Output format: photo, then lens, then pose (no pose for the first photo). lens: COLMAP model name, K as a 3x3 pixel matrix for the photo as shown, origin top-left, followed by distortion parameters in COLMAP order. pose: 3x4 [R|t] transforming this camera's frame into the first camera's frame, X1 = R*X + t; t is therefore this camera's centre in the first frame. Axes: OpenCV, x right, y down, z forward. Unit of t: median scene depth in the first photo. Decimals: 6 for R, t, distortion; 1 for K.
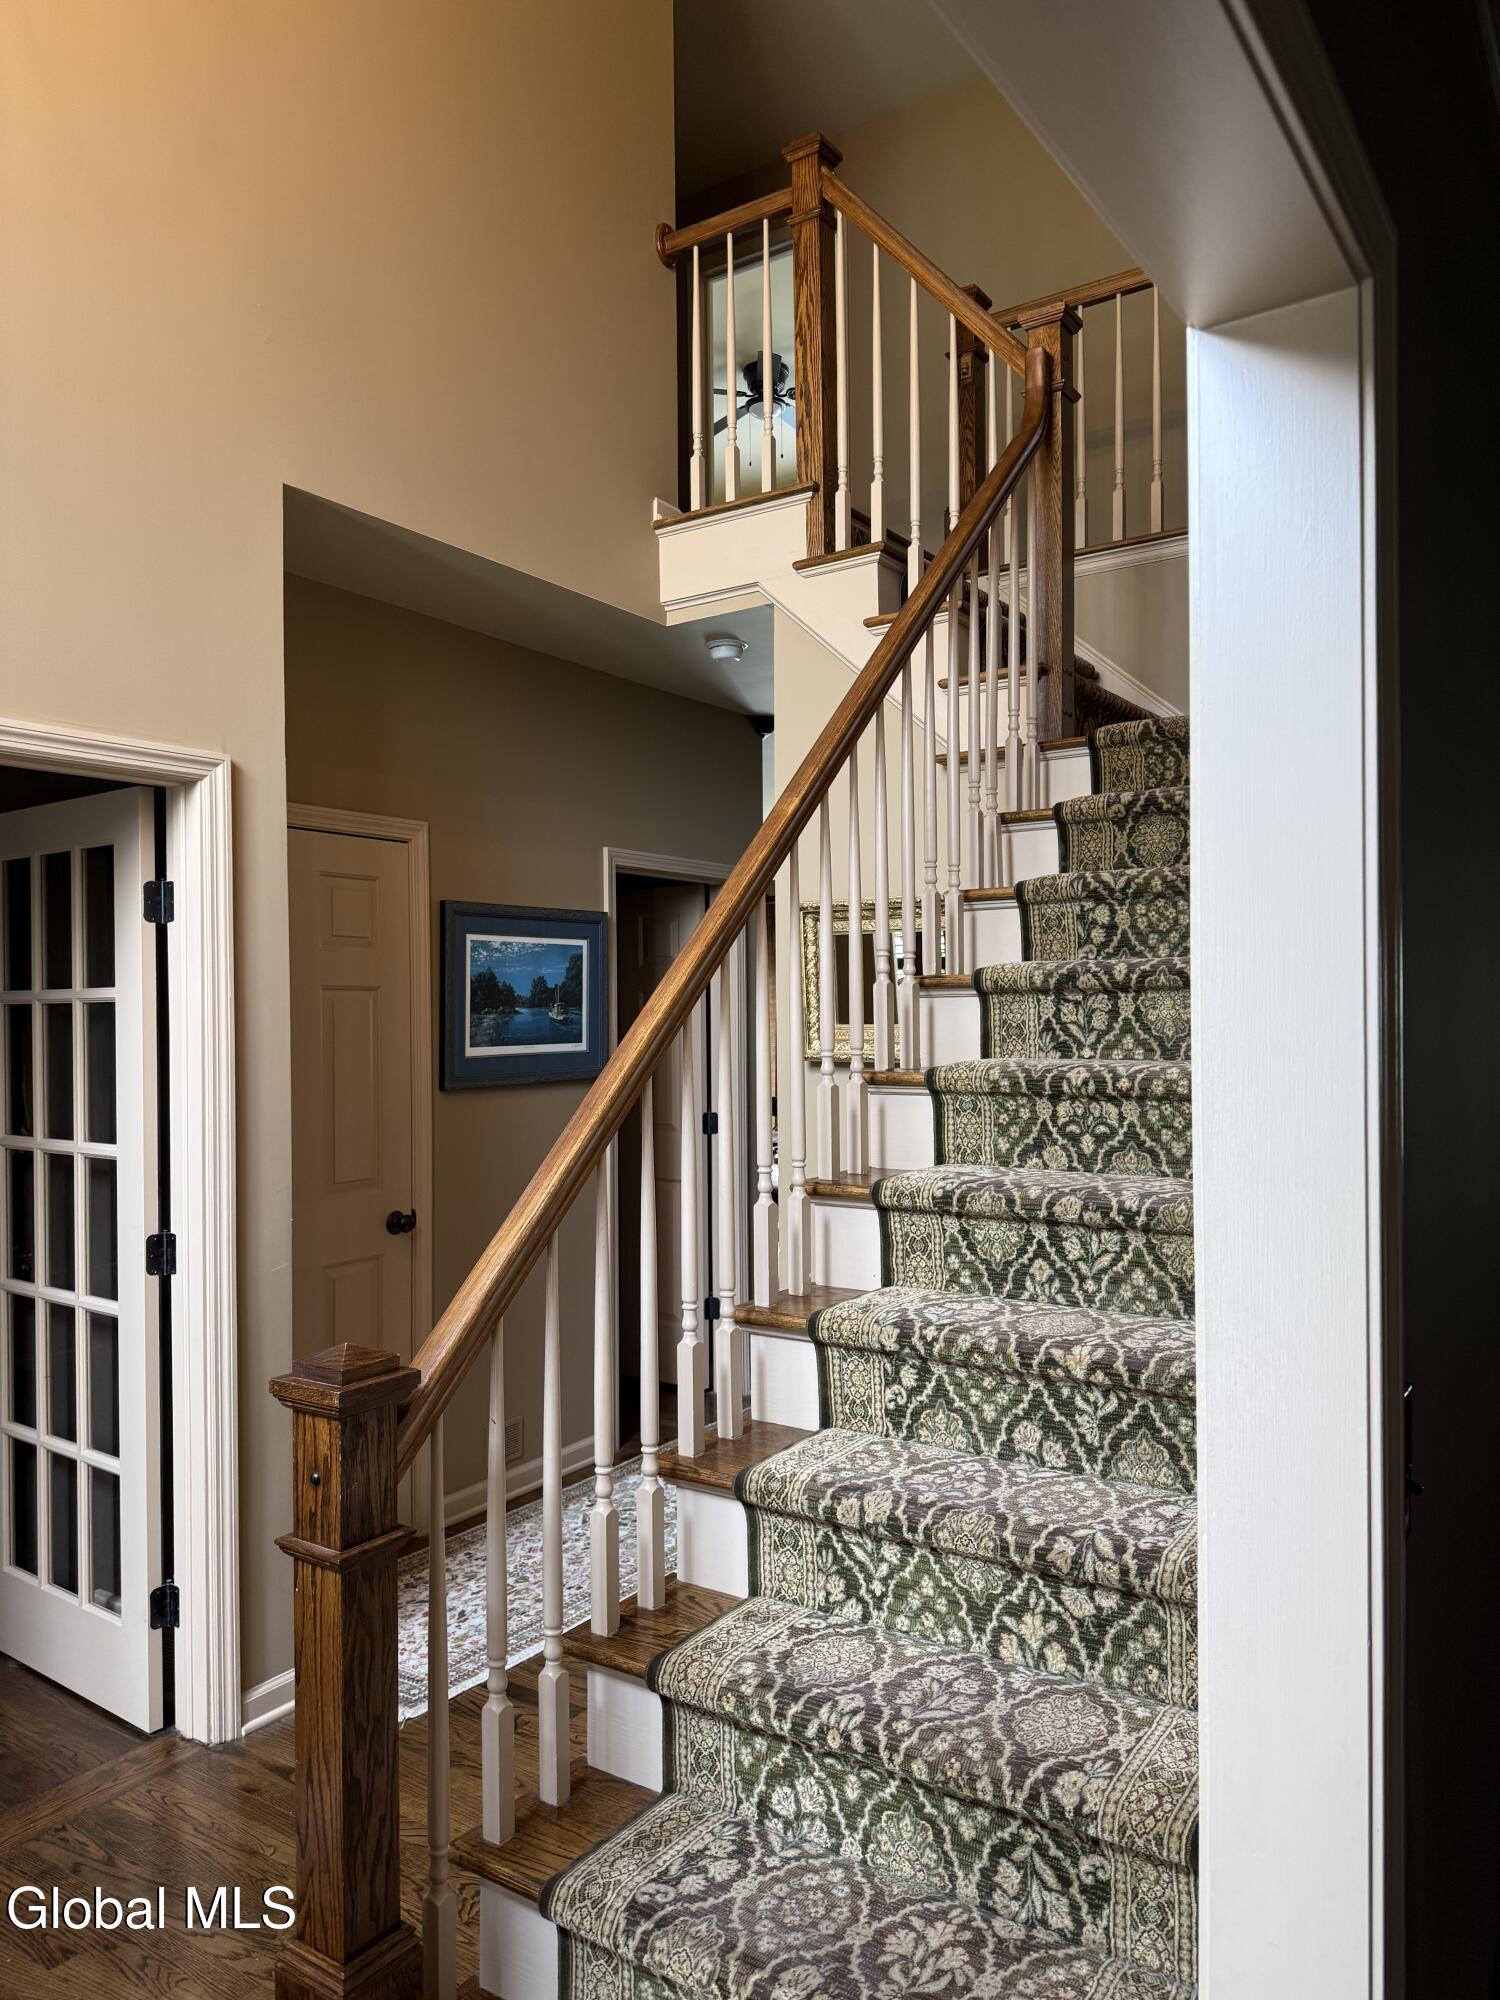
lens RADIAL K [[1421.2, 0, 754.7], [0, 1421.2, 1011.6], [0, 0, 1]] dist [0.075395, -0.004850]
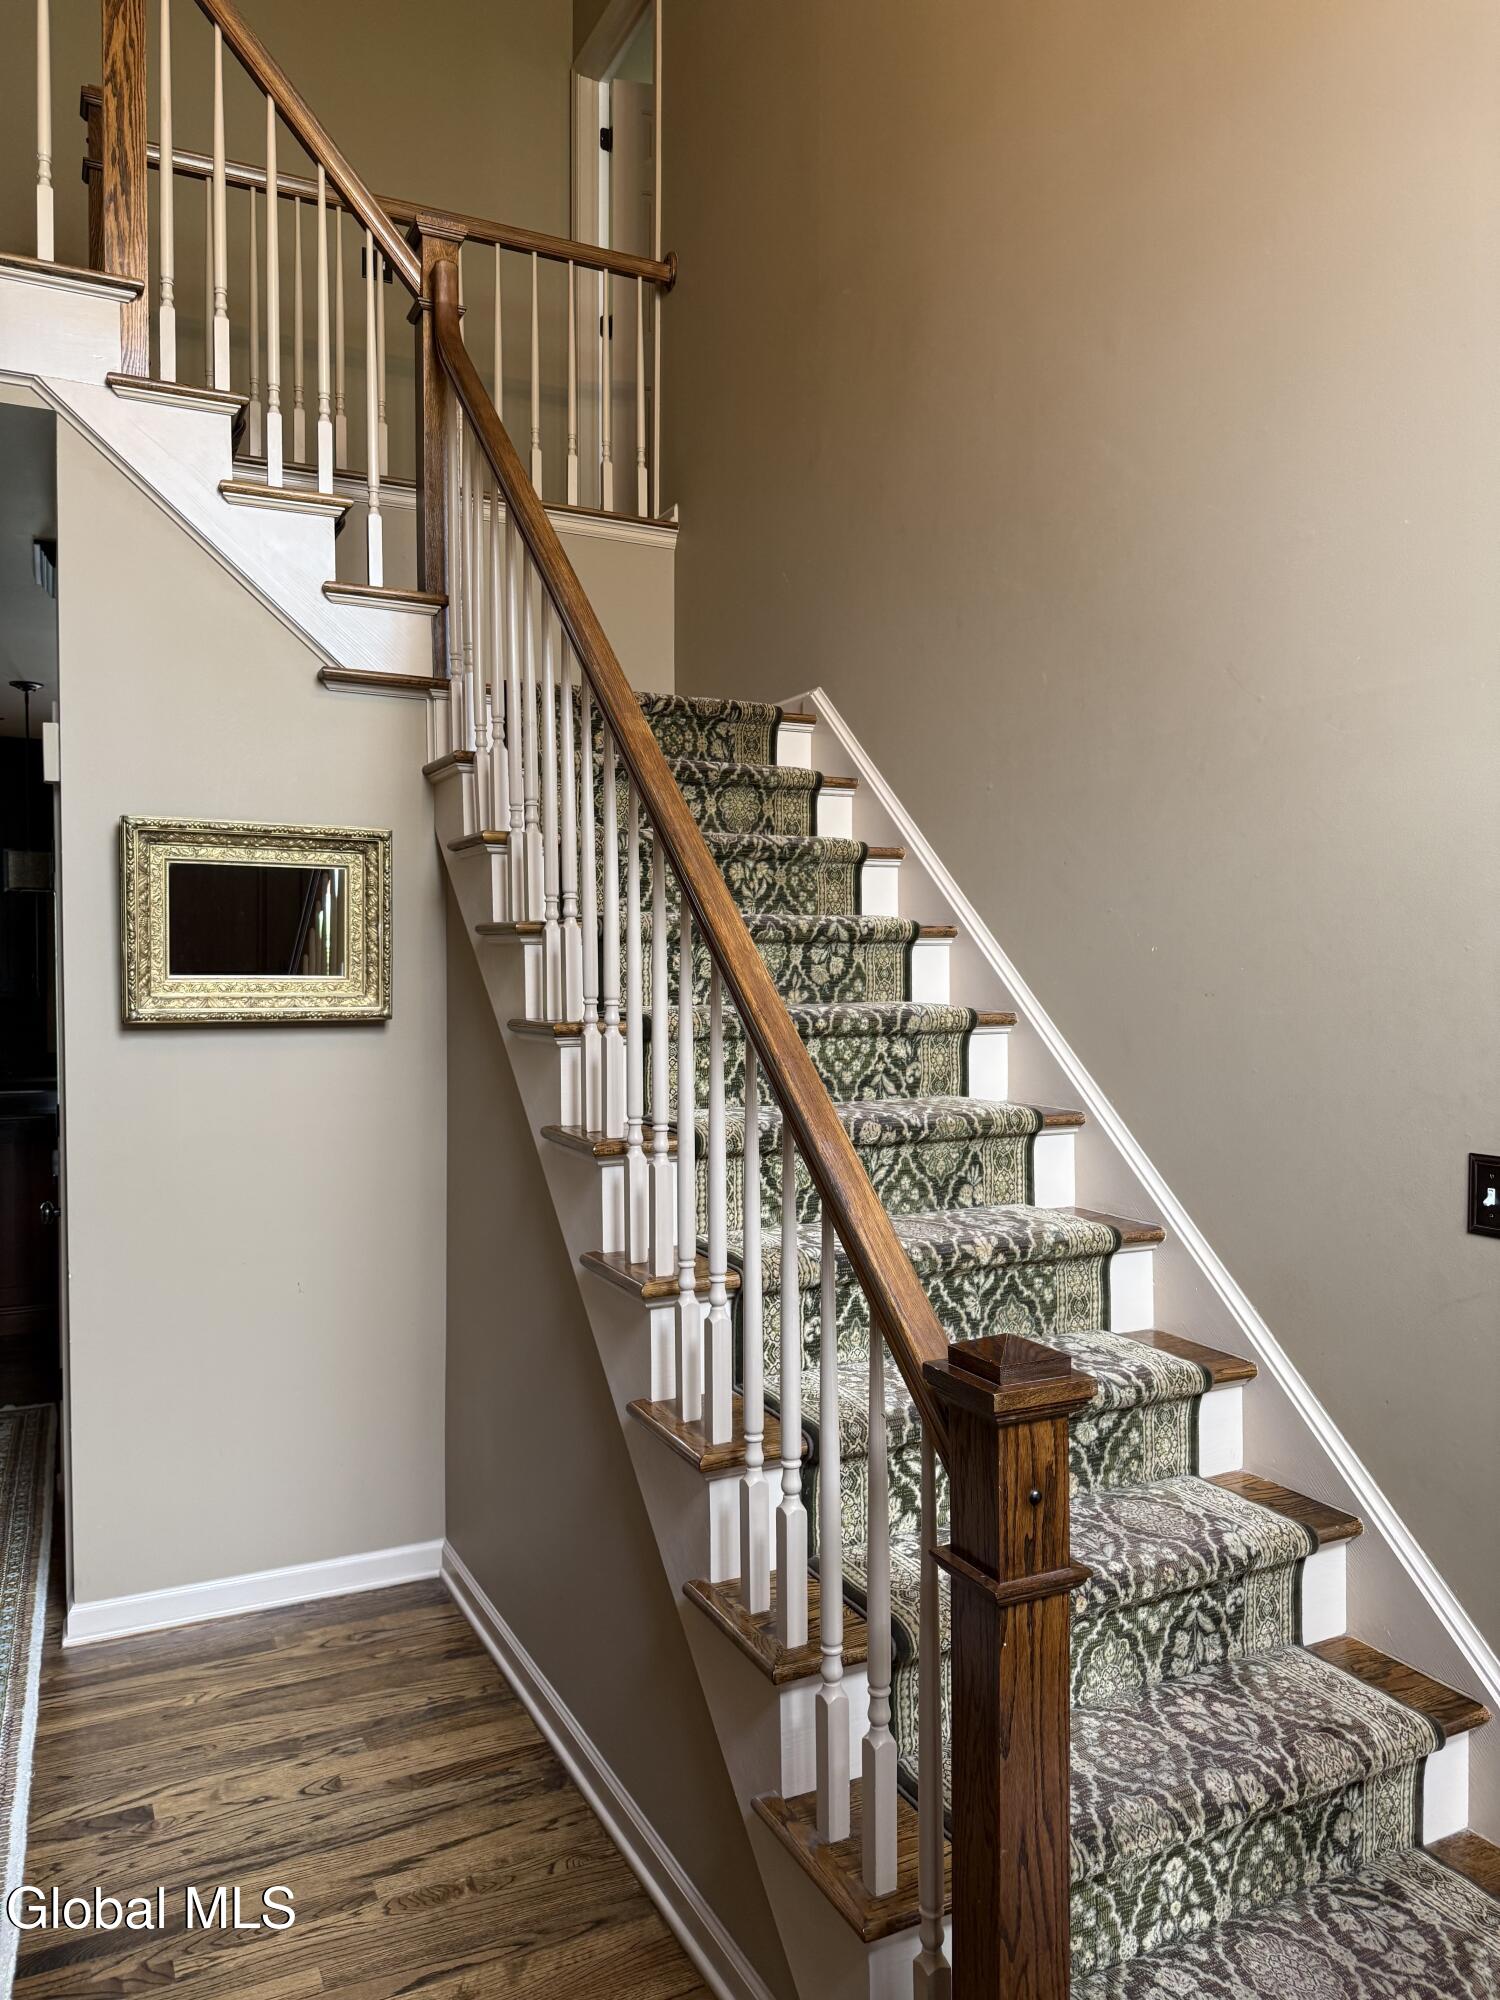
lens RADIAL K [[1421.2, 0, 752.6], [0, 1421.2, 986.2], [0, 0, 1]] dist [0.075395, -0.004850]
pose [[0.507690, -0.007514, 0.861507, -0.875158], [0.003757, 0.999972, 0.006508, 0.016319], [-0.861531, -0.000067, 0.507704, 0.555695]]
